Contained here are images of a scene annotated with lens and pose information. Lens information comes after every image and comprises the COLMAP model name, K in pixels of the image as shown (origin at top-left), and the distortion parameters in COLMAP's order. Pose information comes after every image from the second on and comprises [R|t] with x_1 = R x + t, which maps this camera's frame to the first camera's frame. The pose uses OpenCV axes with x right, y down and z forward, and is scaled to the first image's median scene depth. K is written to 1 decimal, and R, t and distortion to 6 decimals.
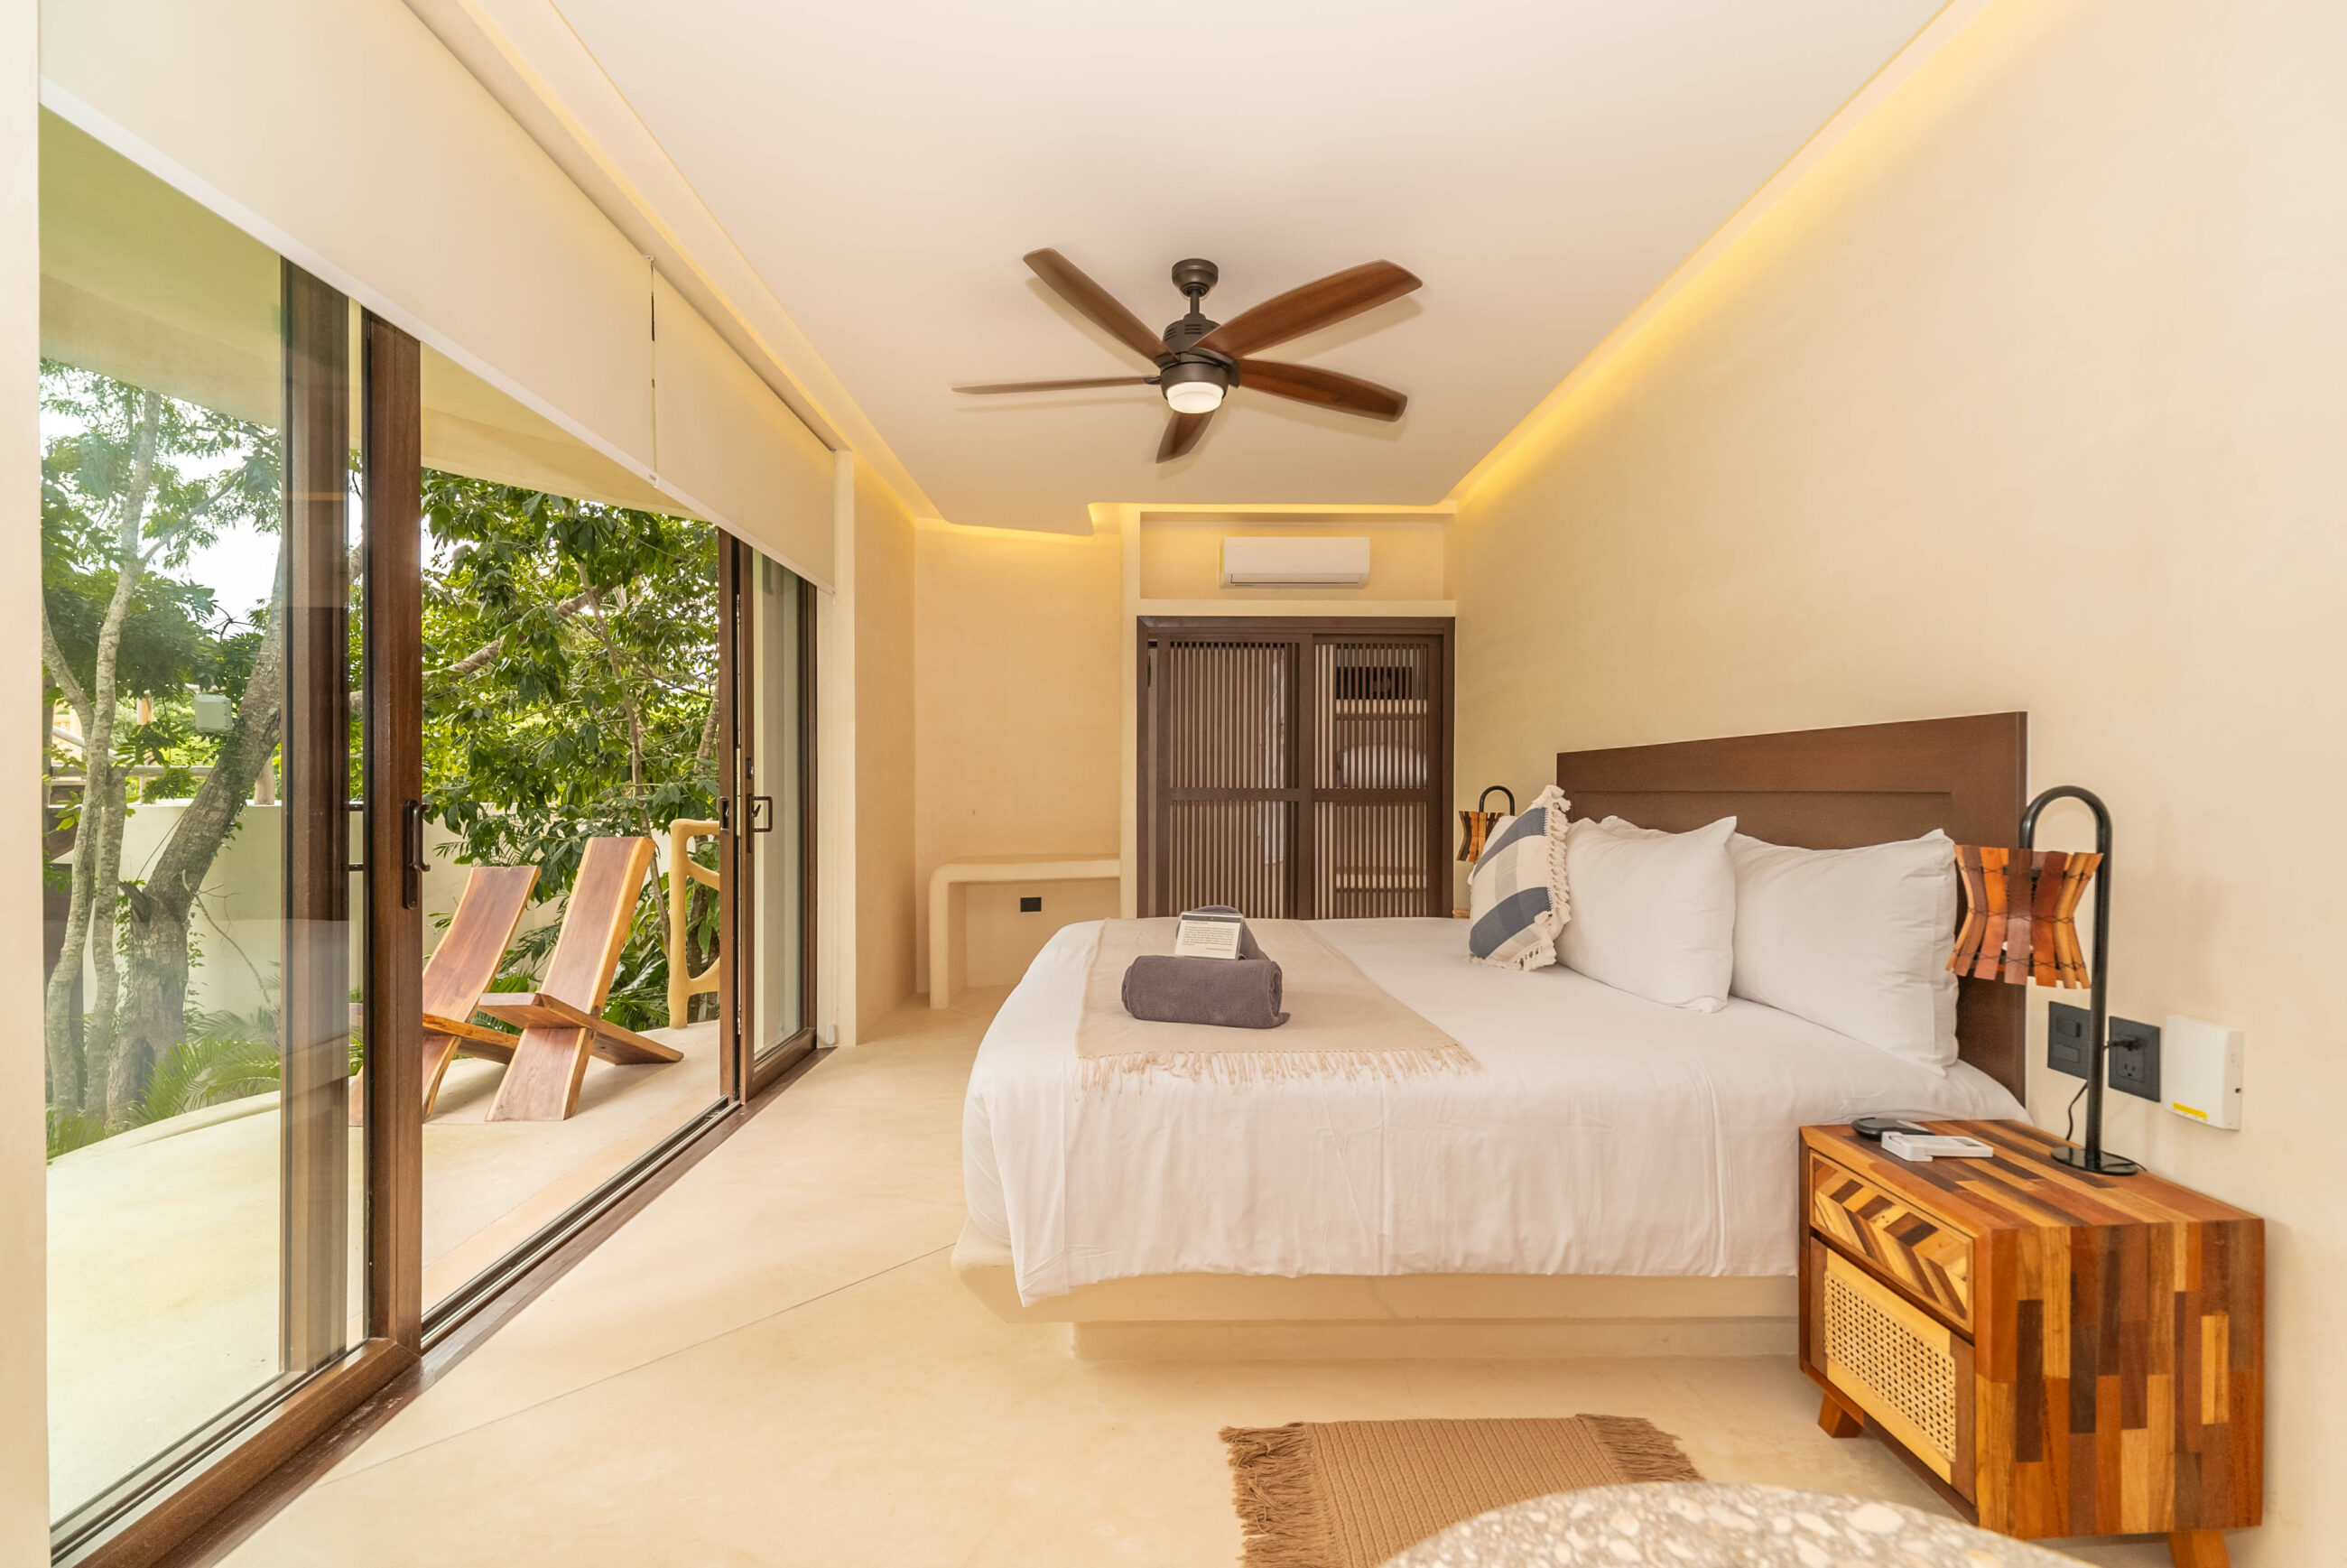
lens RADIAL K [[1093.4, 0, 1162.7], [0, 1093.4, 807.0], [0, 0, 1]] dist [0.000231, -0.000035]
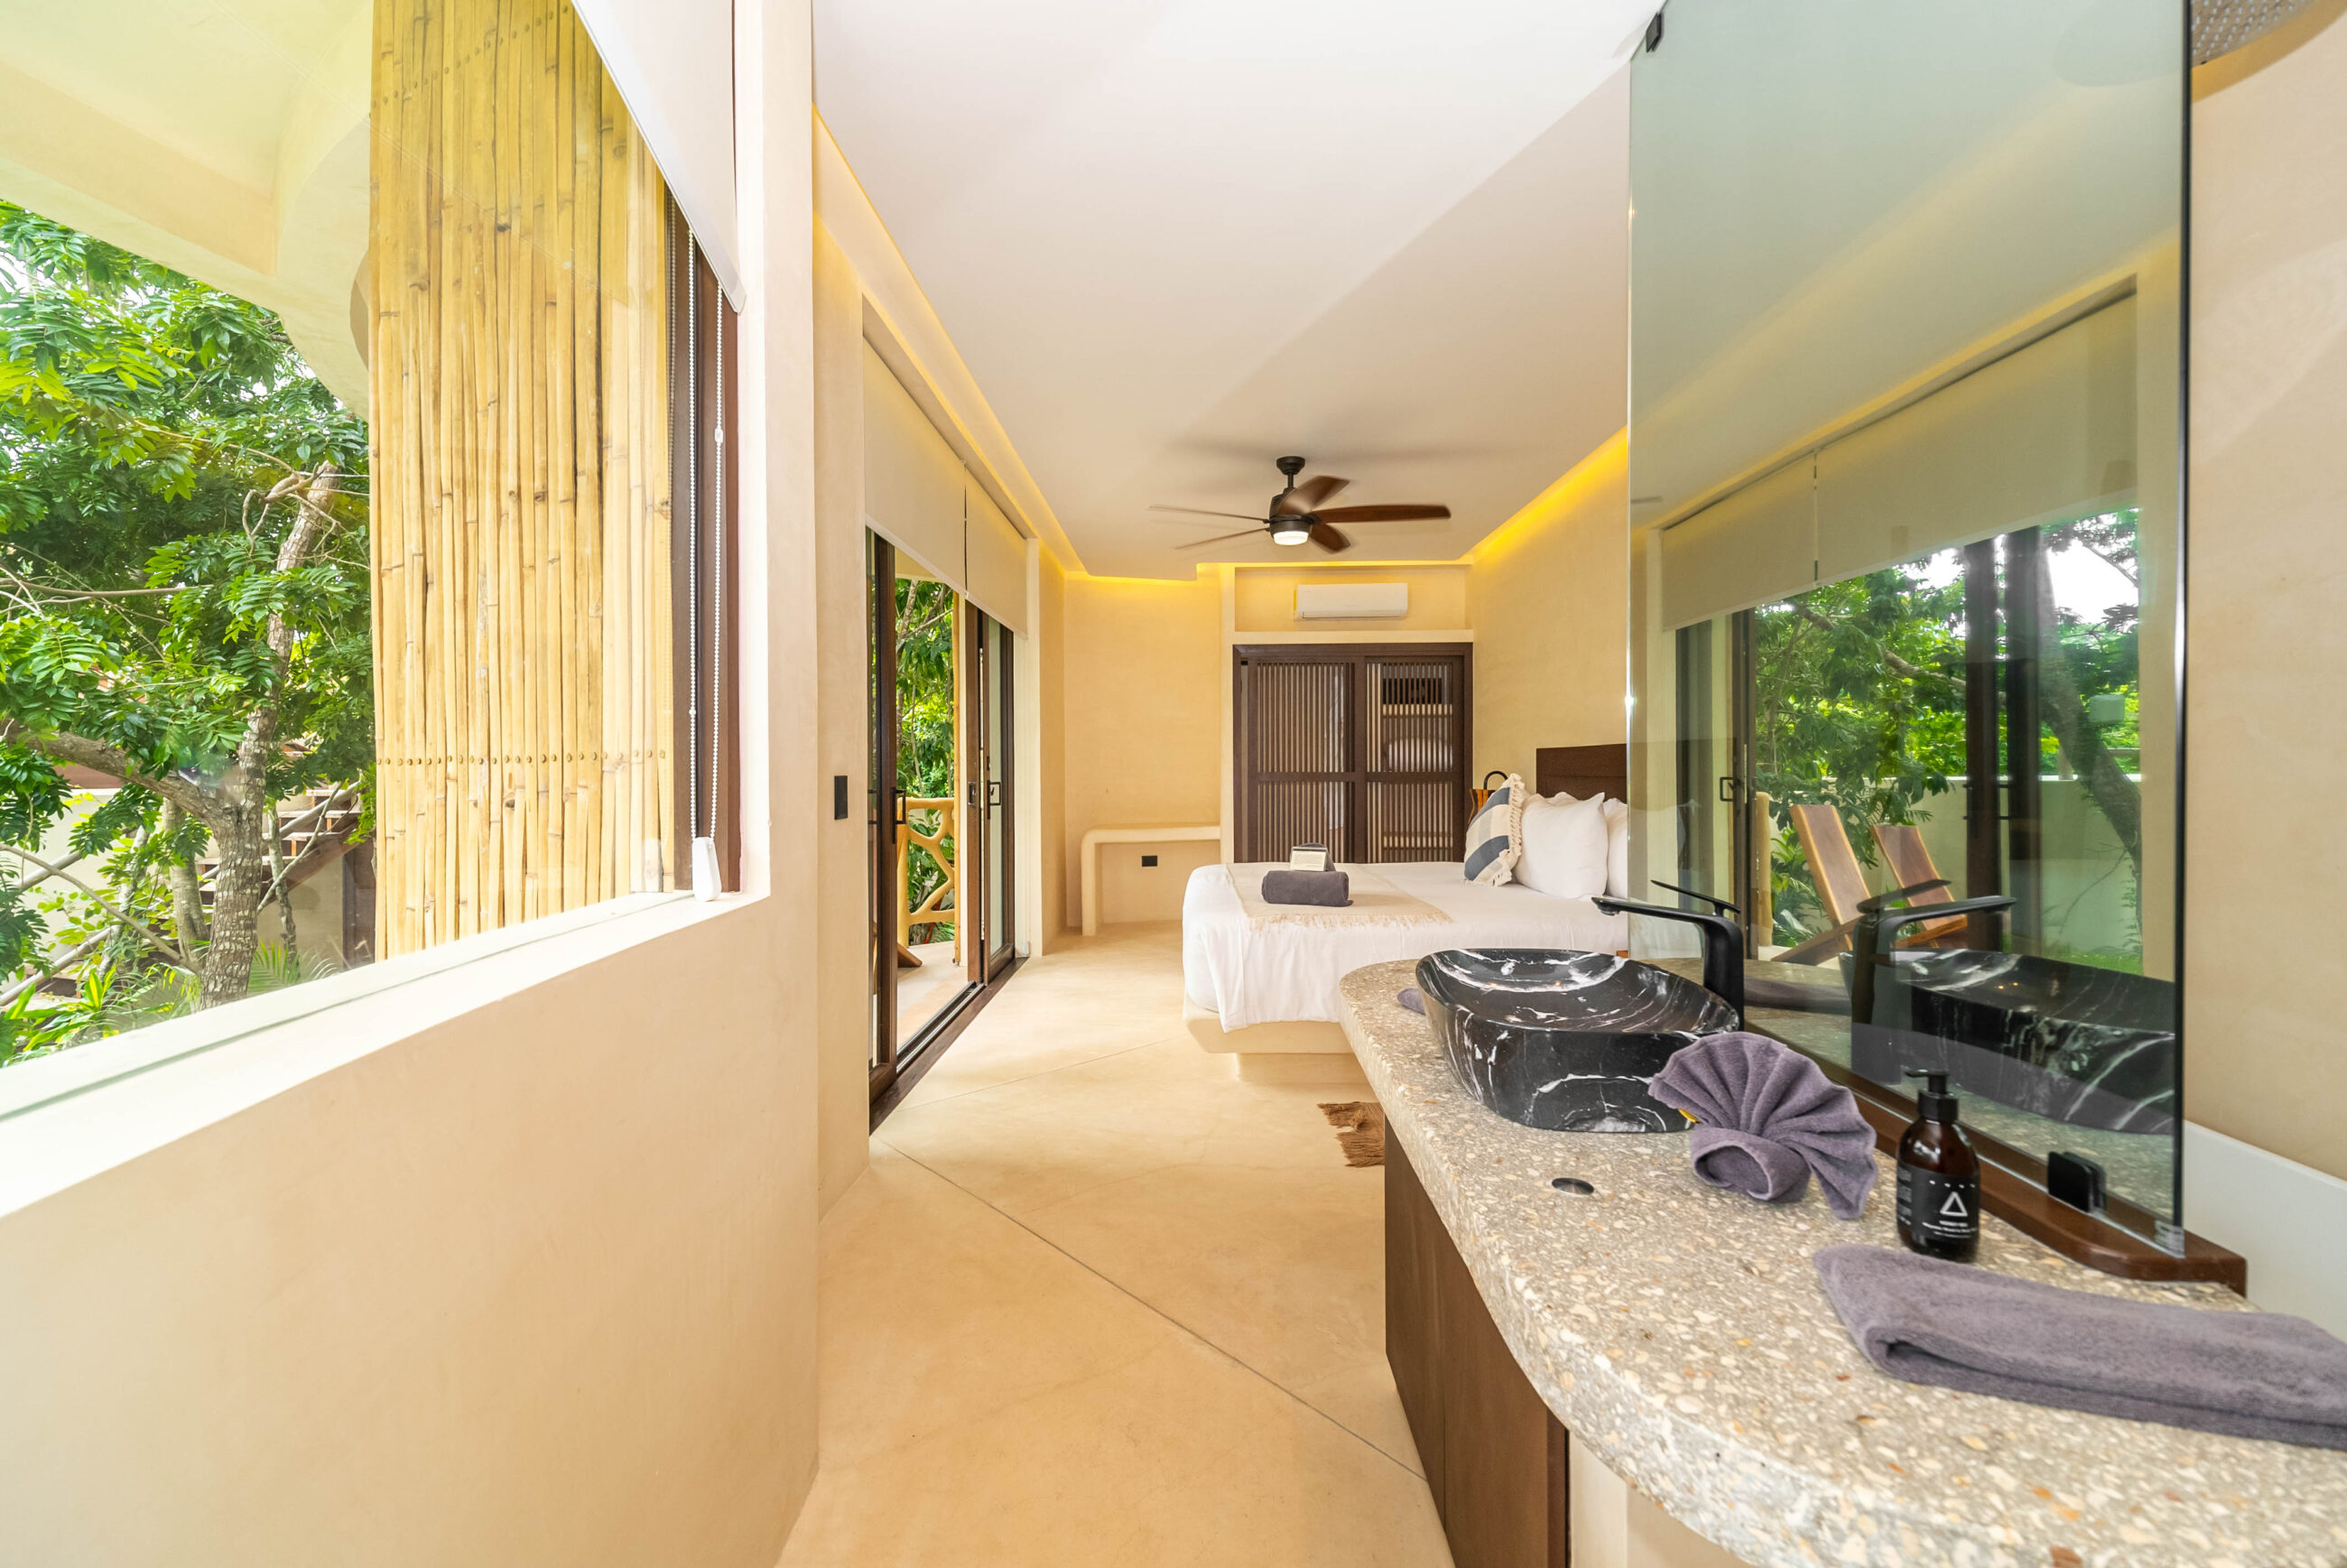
lens RADIAL K [[1070.3, 0, 1173.5], [0, 1070.3, 784.0], [0, 0, 1]] dist [-0.001613, -0.000175]
pose [[0.999130, -0.005615, -0.041330, -0.045293], [0.005632, 0.999984, 0.000290, -0.004365], [0.041328, -0.000523, 0.999146, -0.332830]]
